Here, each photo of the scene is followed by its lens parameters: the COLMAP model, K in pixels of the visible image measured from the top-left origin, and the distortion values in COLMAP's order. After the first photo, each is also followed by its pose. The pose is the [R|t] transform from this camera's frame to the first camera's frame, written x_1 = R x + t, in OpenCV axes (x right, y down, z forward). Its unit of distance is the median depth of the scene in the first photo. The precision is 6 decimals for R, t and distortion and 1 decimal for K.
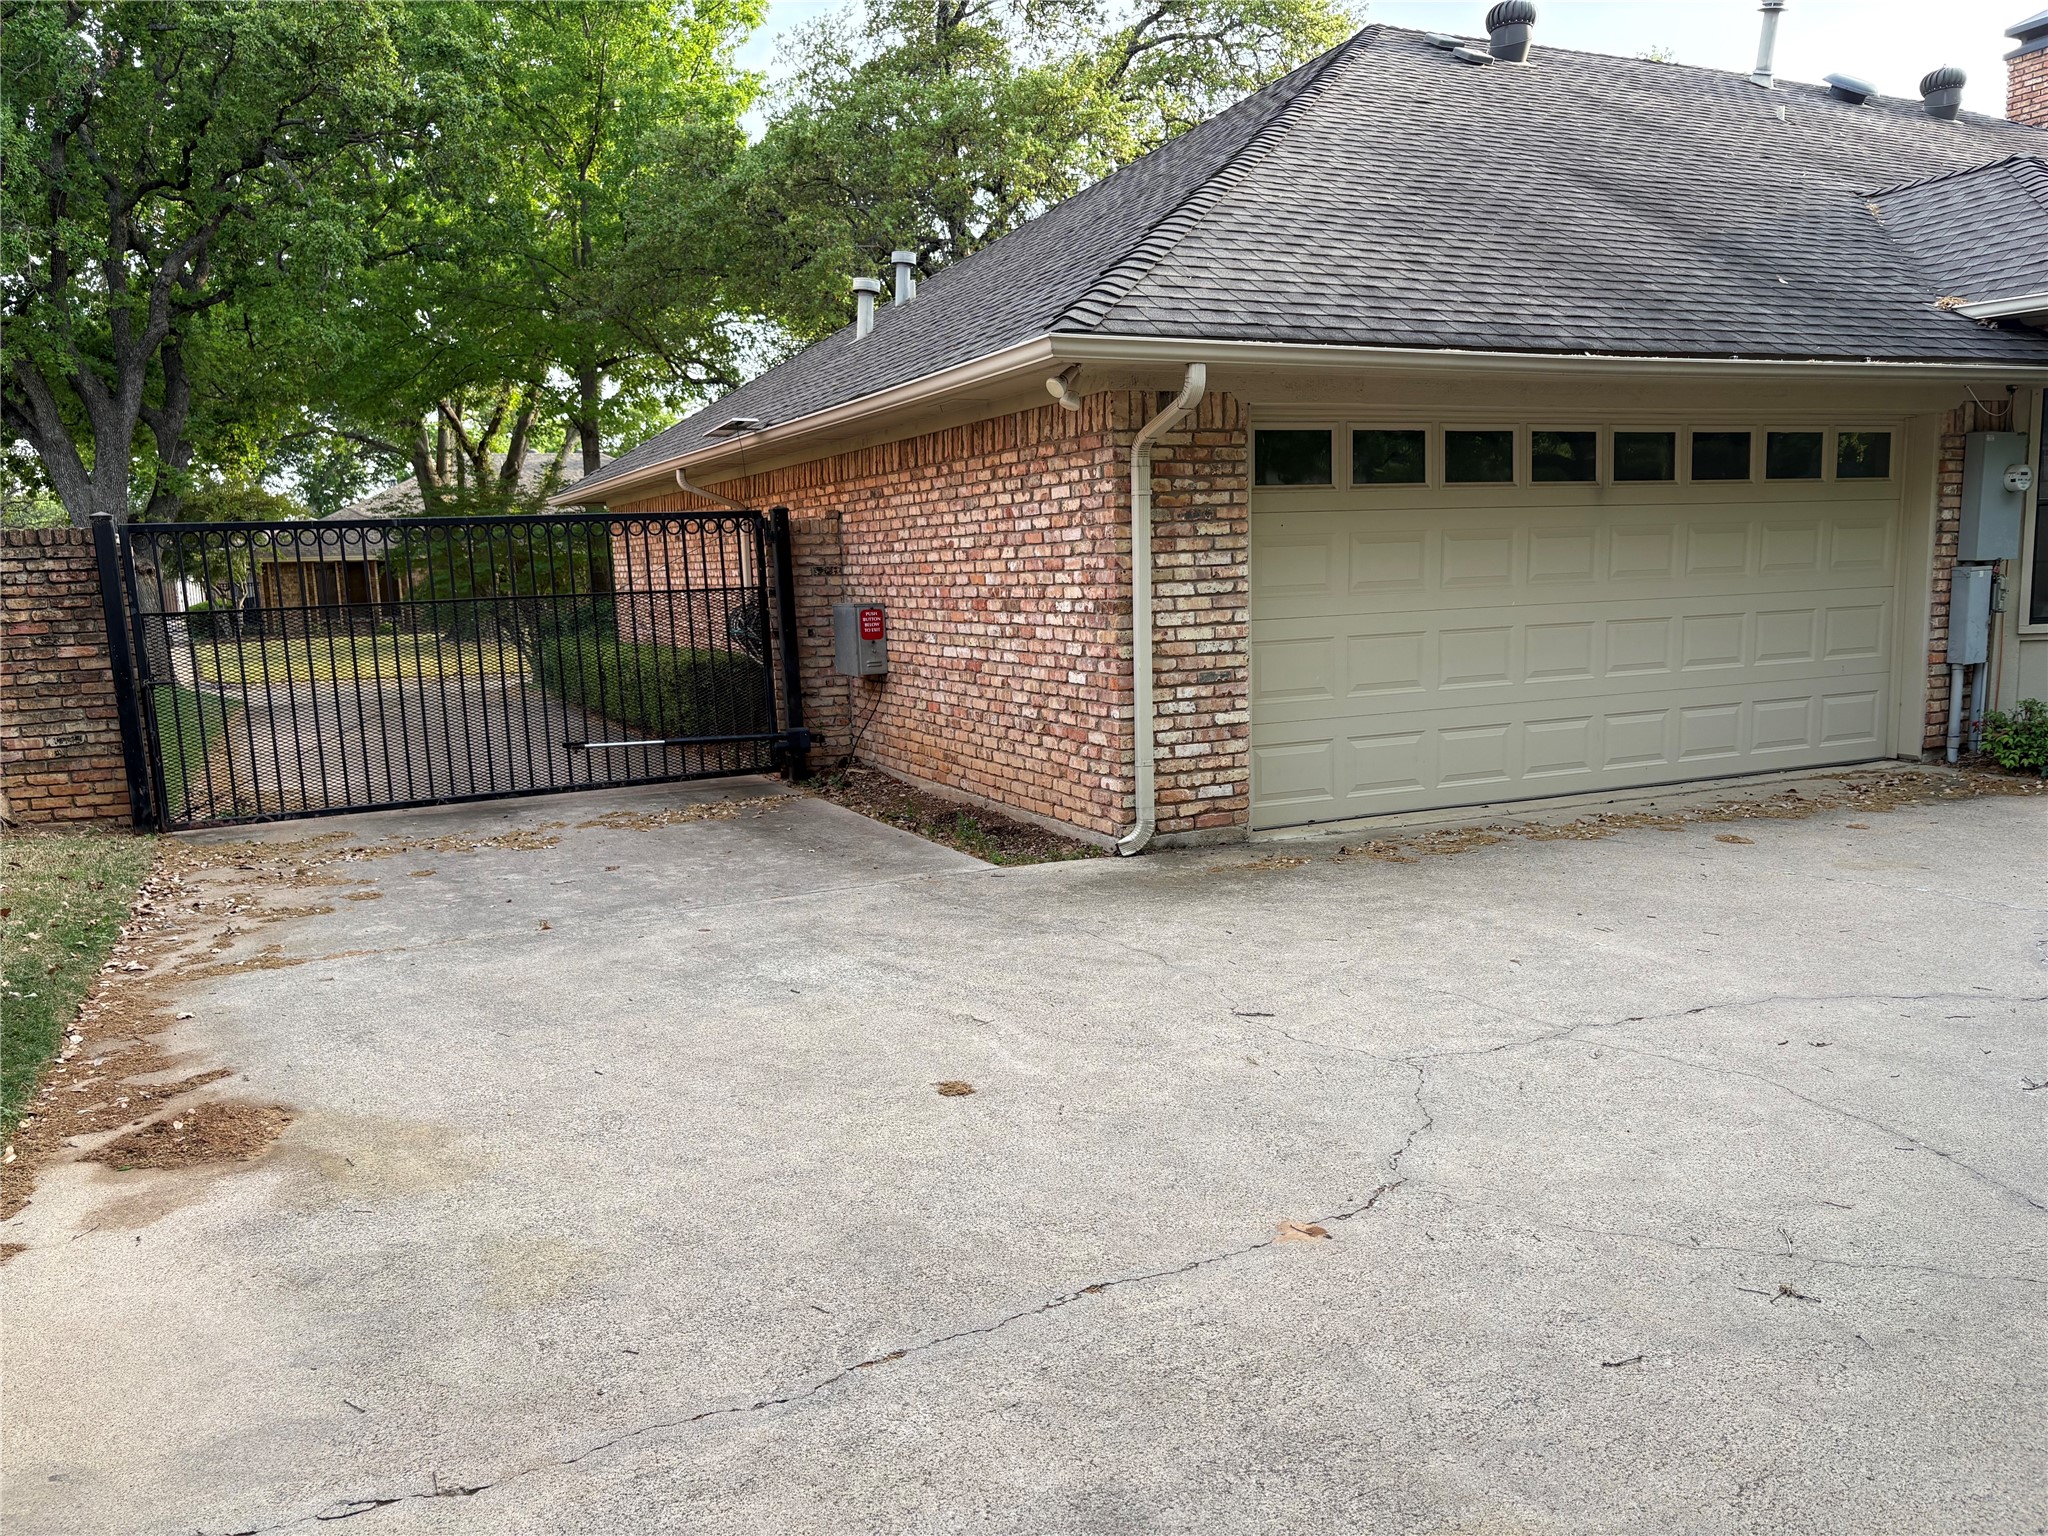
lens RADIAL K [[1538.4, 0, 1024.0], [0, 1538.4, 768.0], [0, 0, 1]] dist [0.061299, -0.057436]
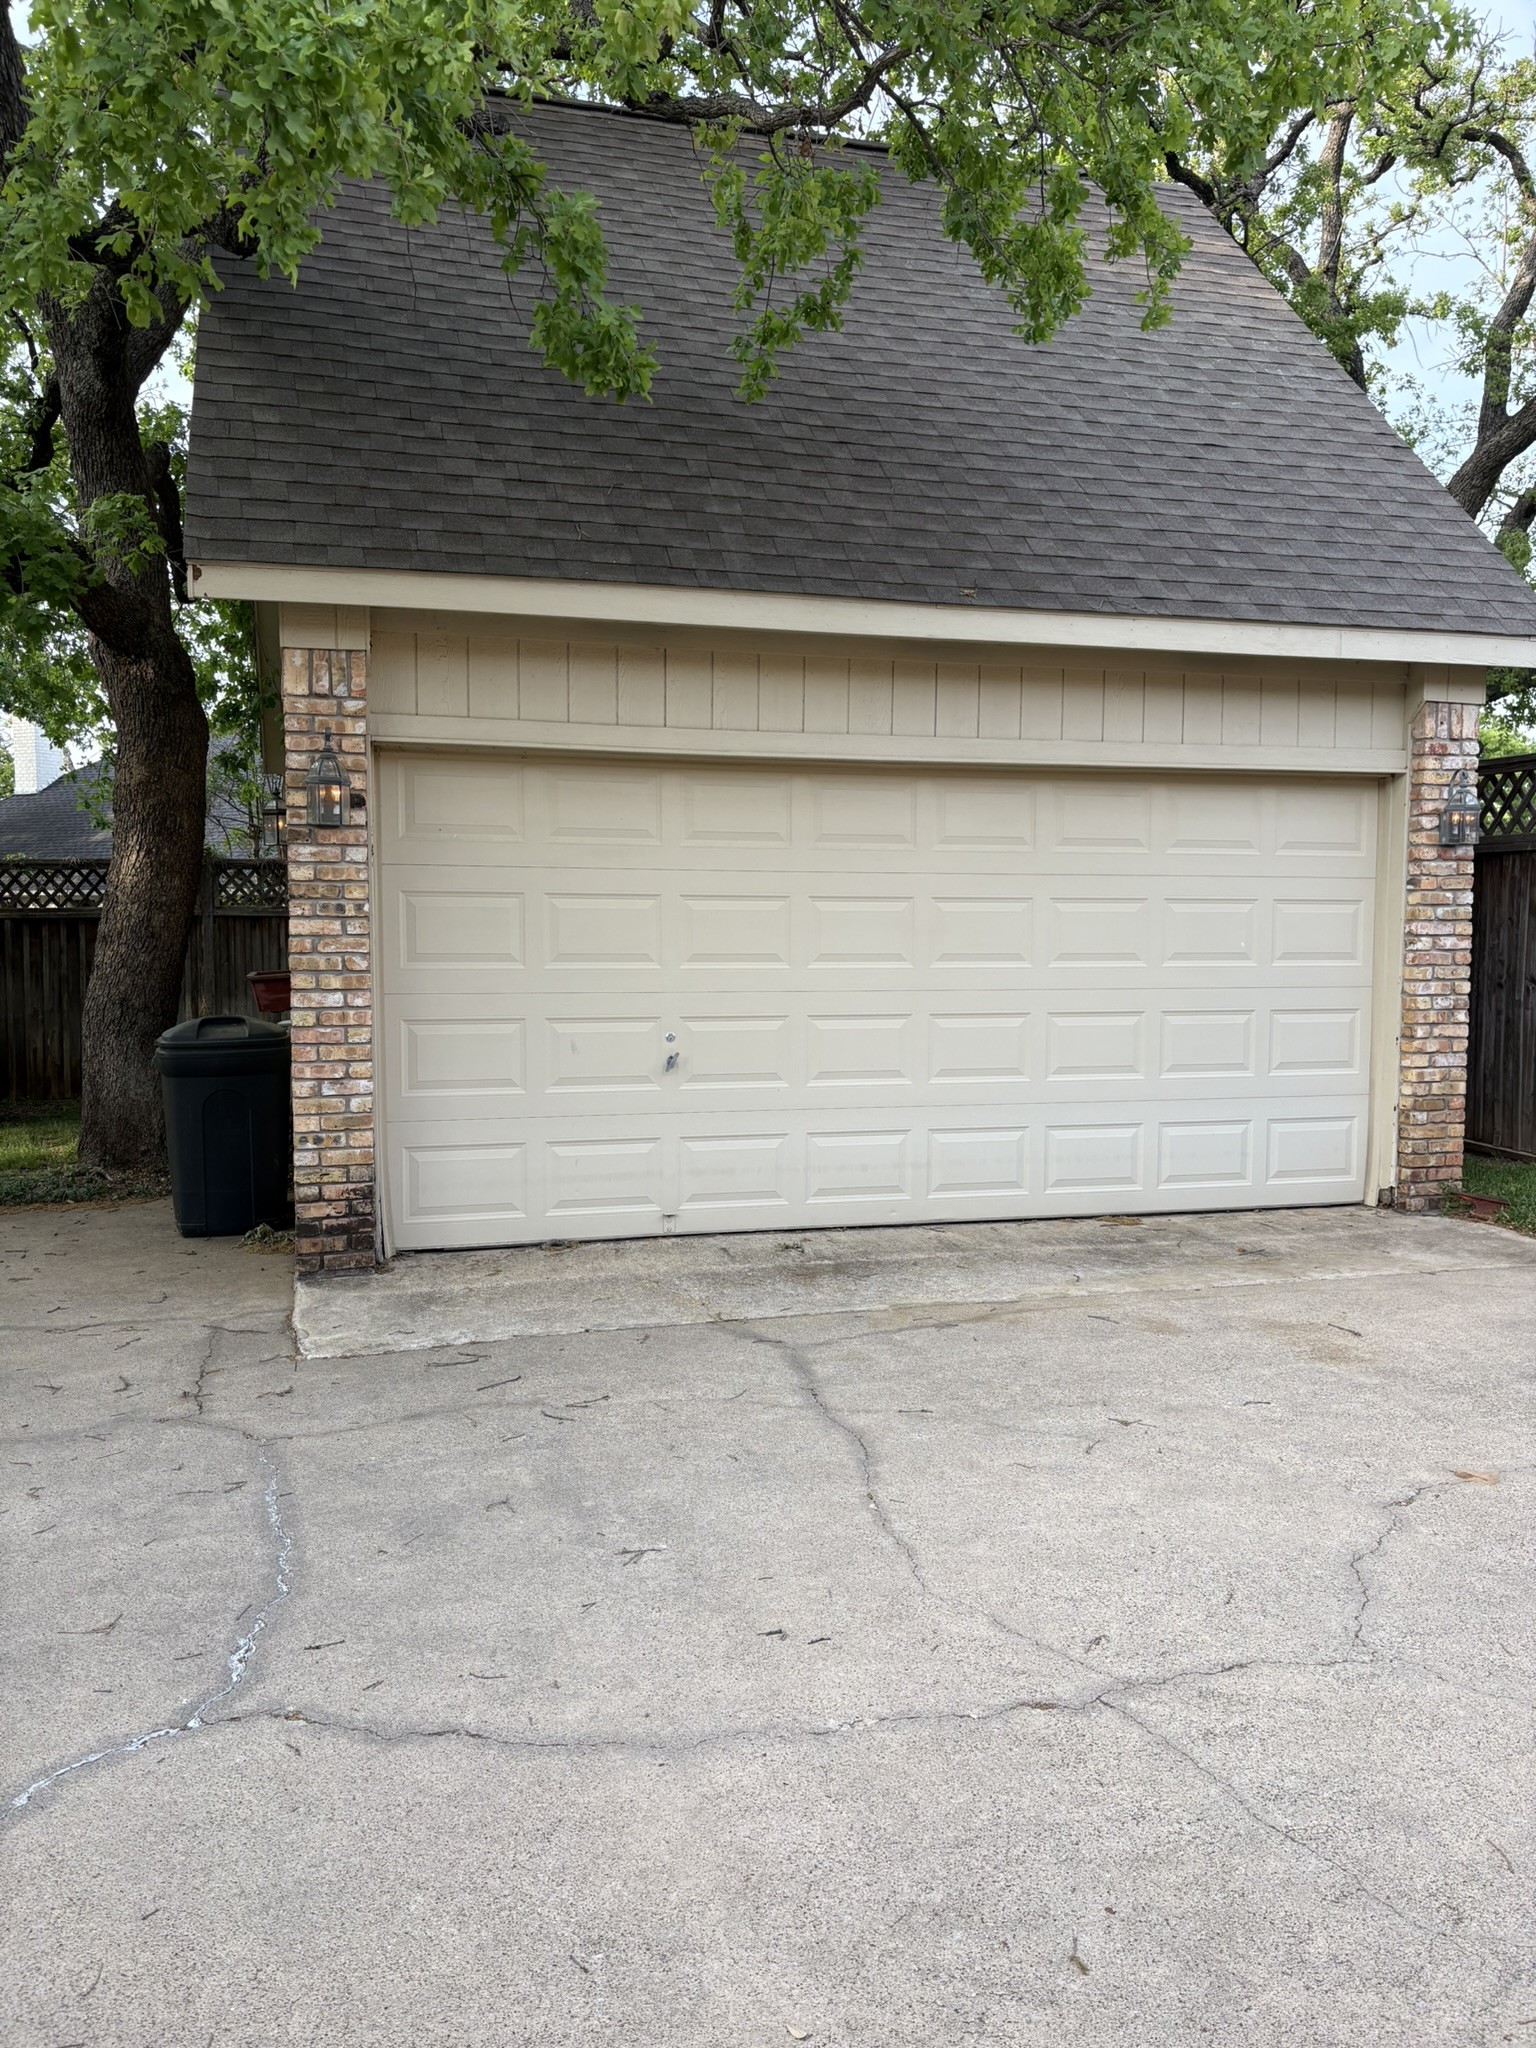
lens RADIAL K [[1557.3, 0, 768.0], [0, 1557.3, 1024.0], [0, 0, 1]] dist [0.054910, 0.001248]
pose [[-0.988477, 0.016555, 0.150461, 0.402477], [0.045355, 0.980725, 0.190056, -0.238522], [-0.144415, 0.194690, -0.970175, 1.659790]]
